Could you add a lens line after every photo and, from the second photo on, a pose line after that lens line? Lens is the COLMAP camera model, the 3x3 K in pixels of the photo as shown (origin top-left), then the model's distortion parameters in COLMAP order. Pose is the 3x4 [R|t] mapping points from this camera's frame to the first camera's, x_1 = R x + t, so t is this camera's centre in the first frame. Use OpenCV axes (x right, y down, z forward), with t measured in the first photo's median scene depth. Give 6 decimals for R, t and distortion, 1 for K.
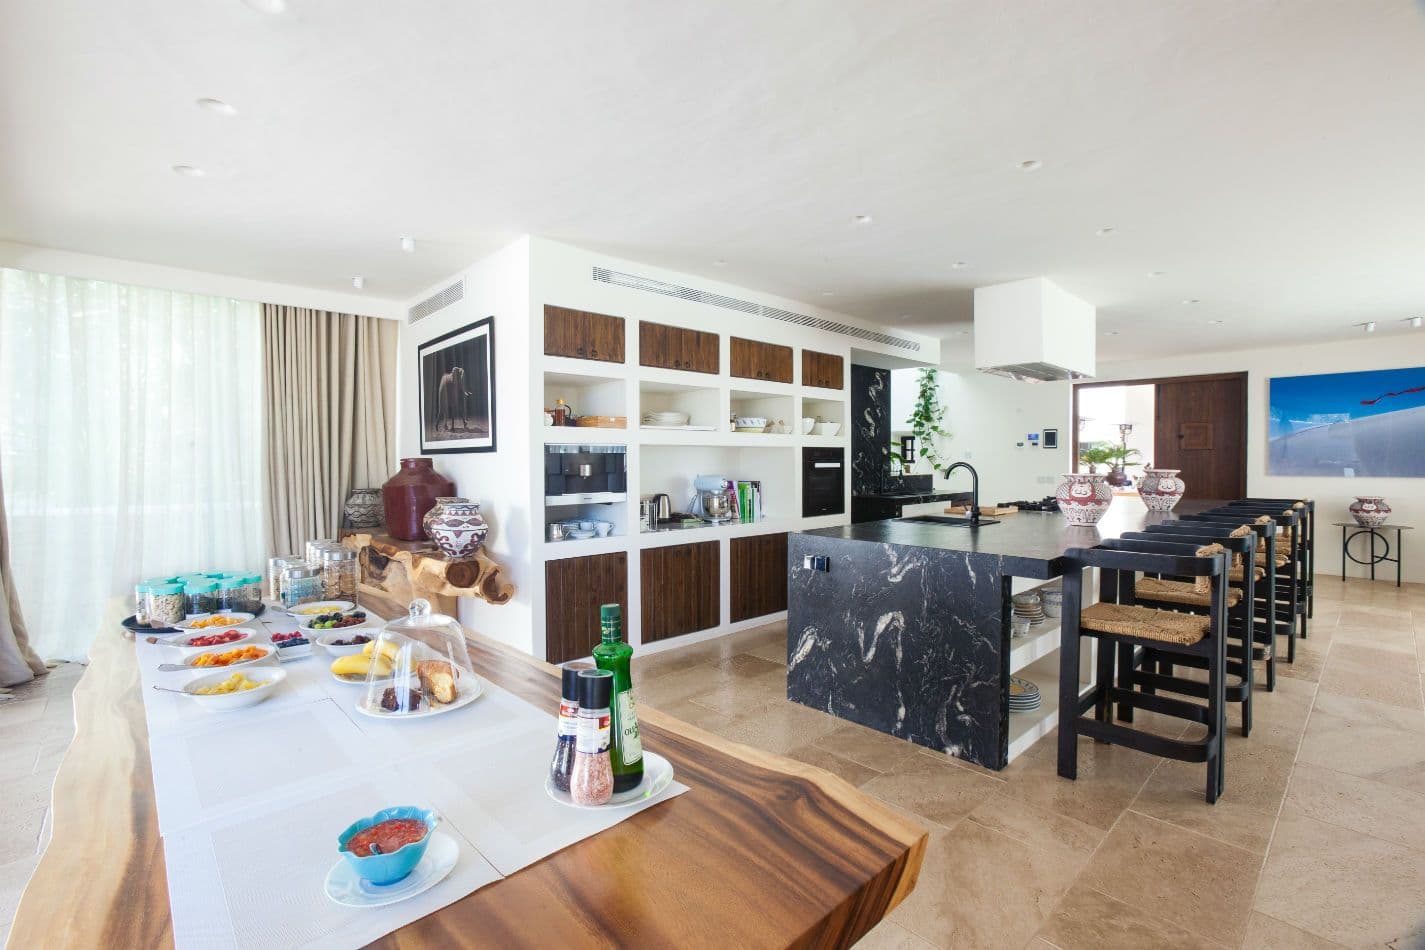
lens RADIAL K [[633.9, 0, 712.0], [0, 633.9, 476.0], [0, 0, 1]] dist [-0.004883, -0.000081]
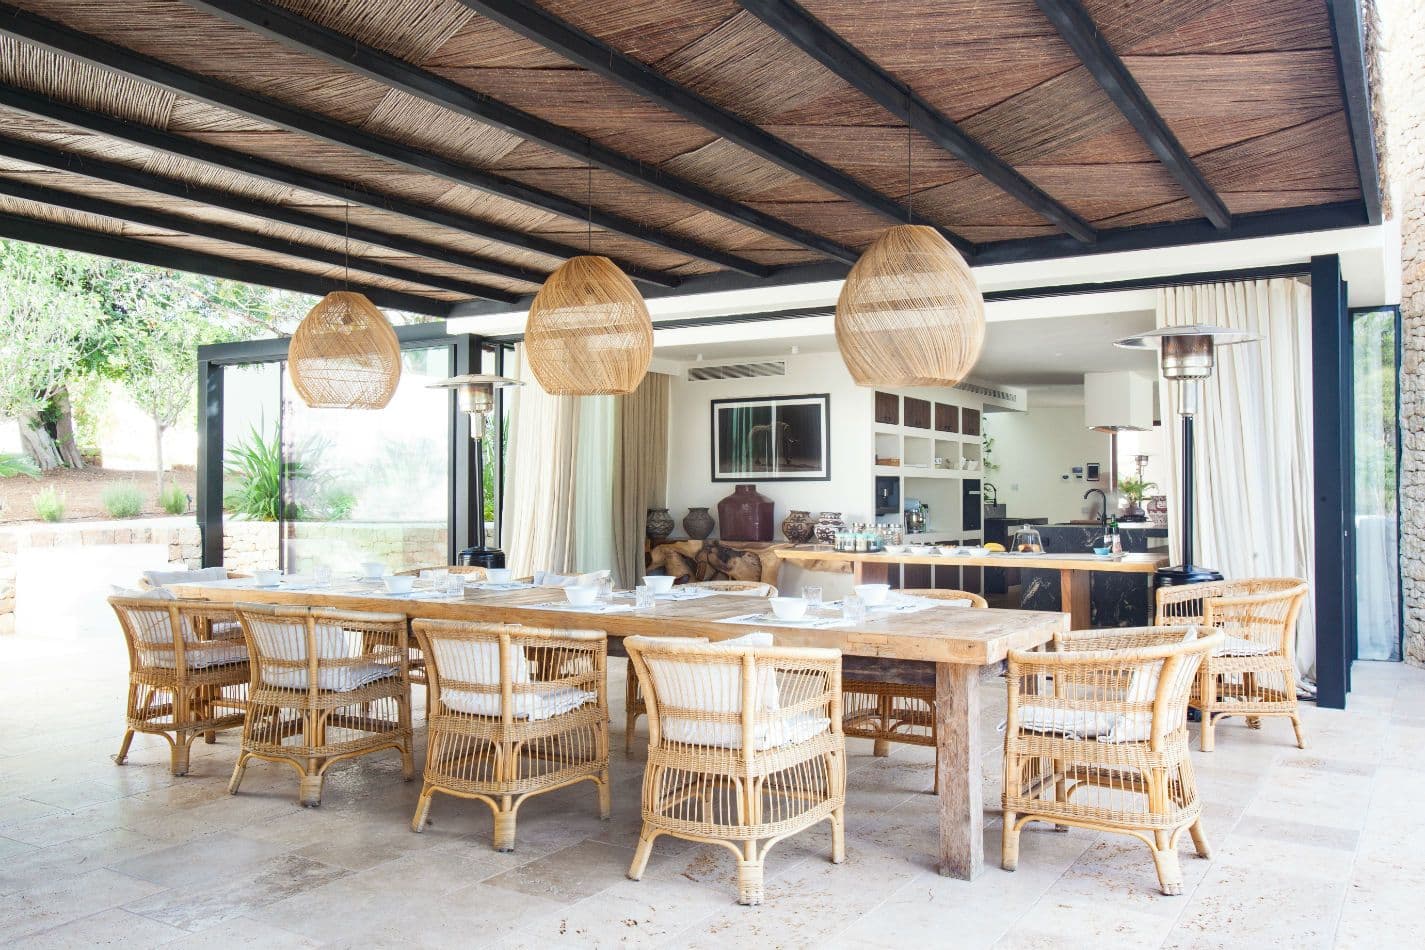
lens RADIAL K [[1175.3, 0, 712.8], [0, 1175.3, 474.5], [0, 0, 1]] dist [0.006710, 0.001082]
pose [[0.963551, 0.011587, 0.267272, -1.101630], [0.000107, 0.999045, -0.043695, 0.057876], [-0.267523, 0.042131, 0.962630, -1.347777]]
